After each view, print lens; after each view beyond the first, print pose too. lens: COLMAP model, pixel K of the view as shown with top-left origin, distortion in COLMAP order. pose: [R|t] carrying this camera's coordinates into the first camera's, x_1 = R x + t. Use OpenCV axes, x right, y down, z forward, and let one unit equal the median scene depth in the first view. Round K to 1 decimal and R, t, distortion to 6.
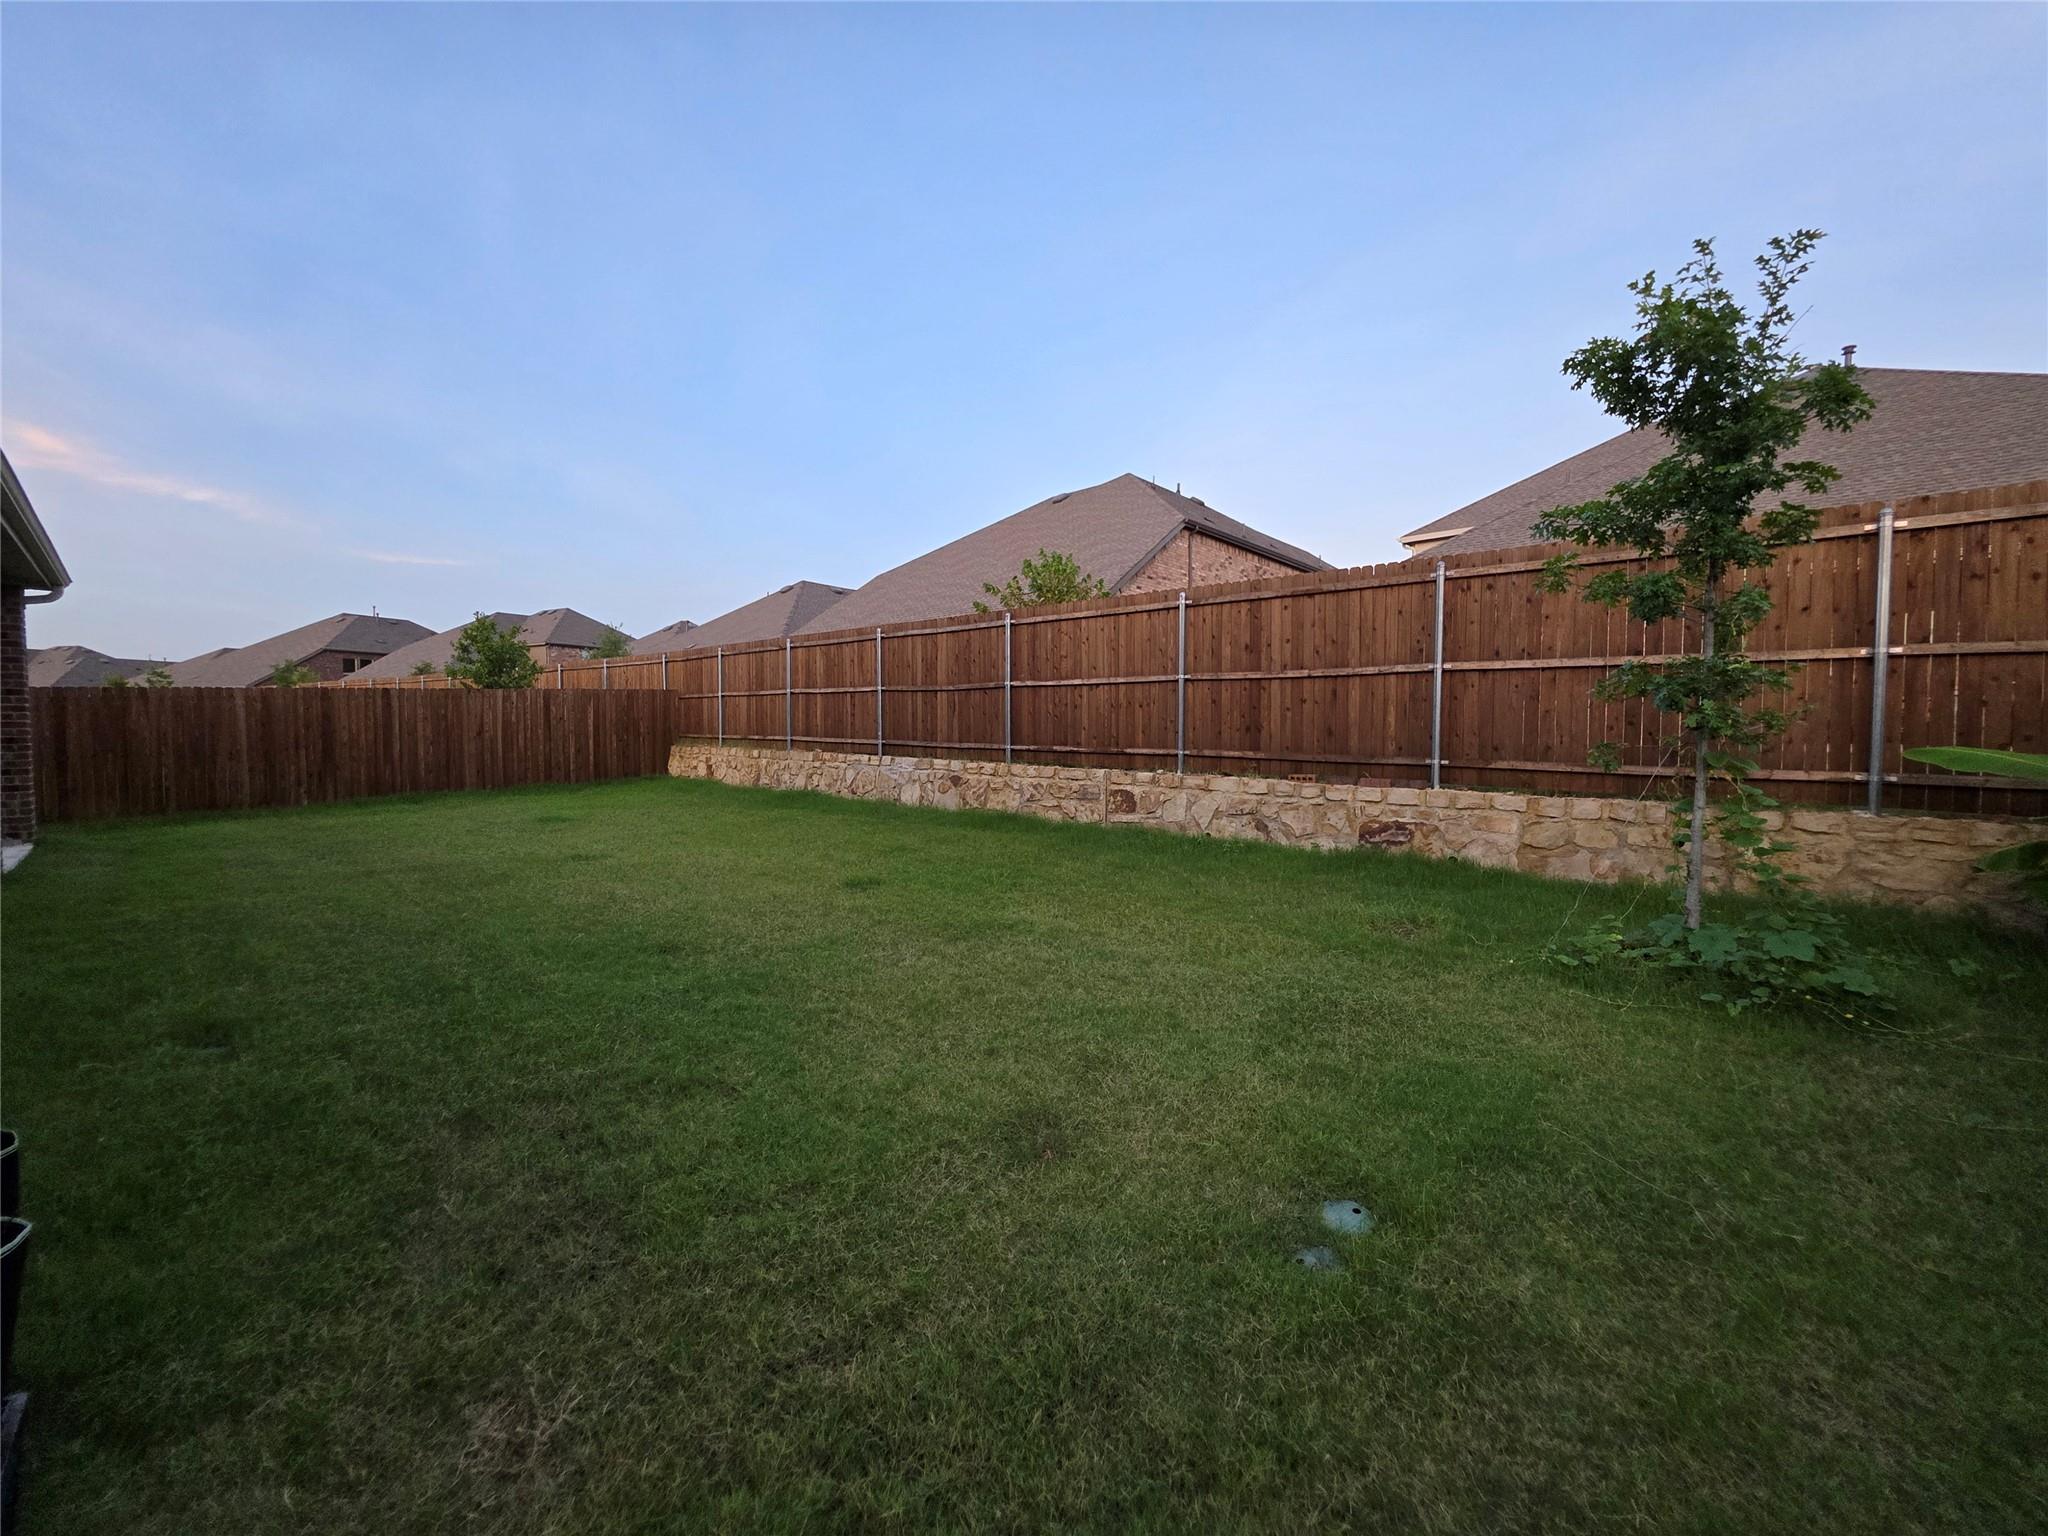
lens RADIAL K [[821.3, 0, 1006.7], [0, 821.3, 768.6], [0, 0, 1]] dist [0.011591, 0.000043]
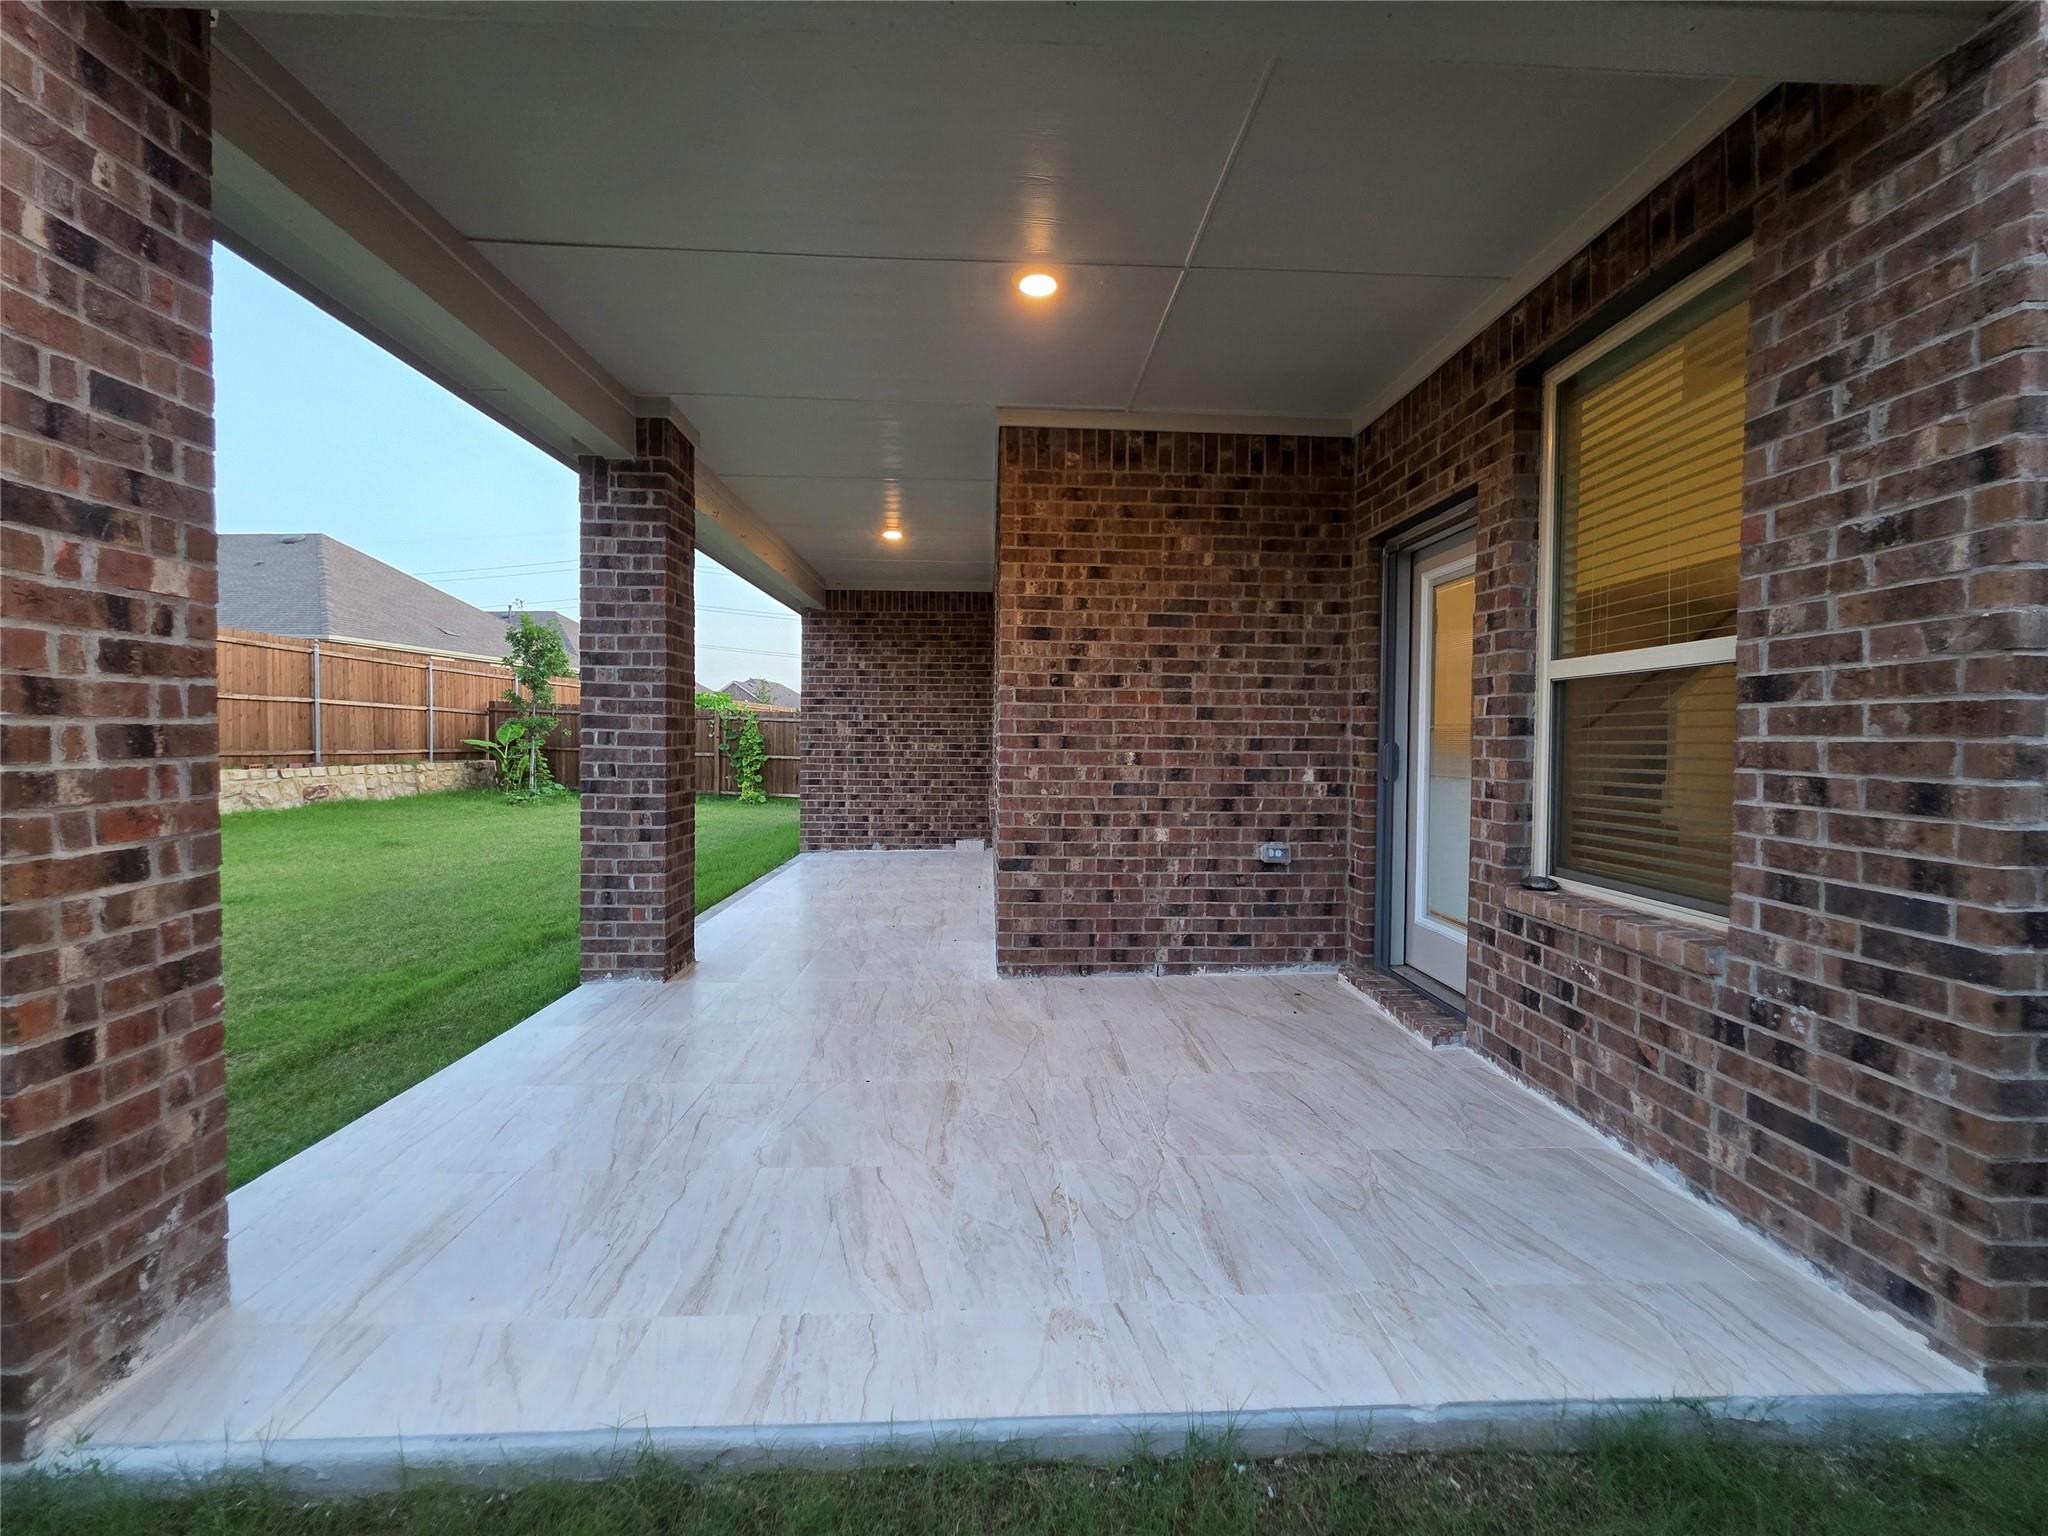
lens RADIAL K [[821.3, 0, 1015.8], [0, 821.3, 757.1], [0, 0, 1]] dist [0.011591, 0.000043]
pose [[-0.721705, -0.017757, 0.691973, -1.364510], [0.035488, 0.997407, 0.062607, -0.041516], [-0.691291, 0.069740, -0.719203, 0.903052]]
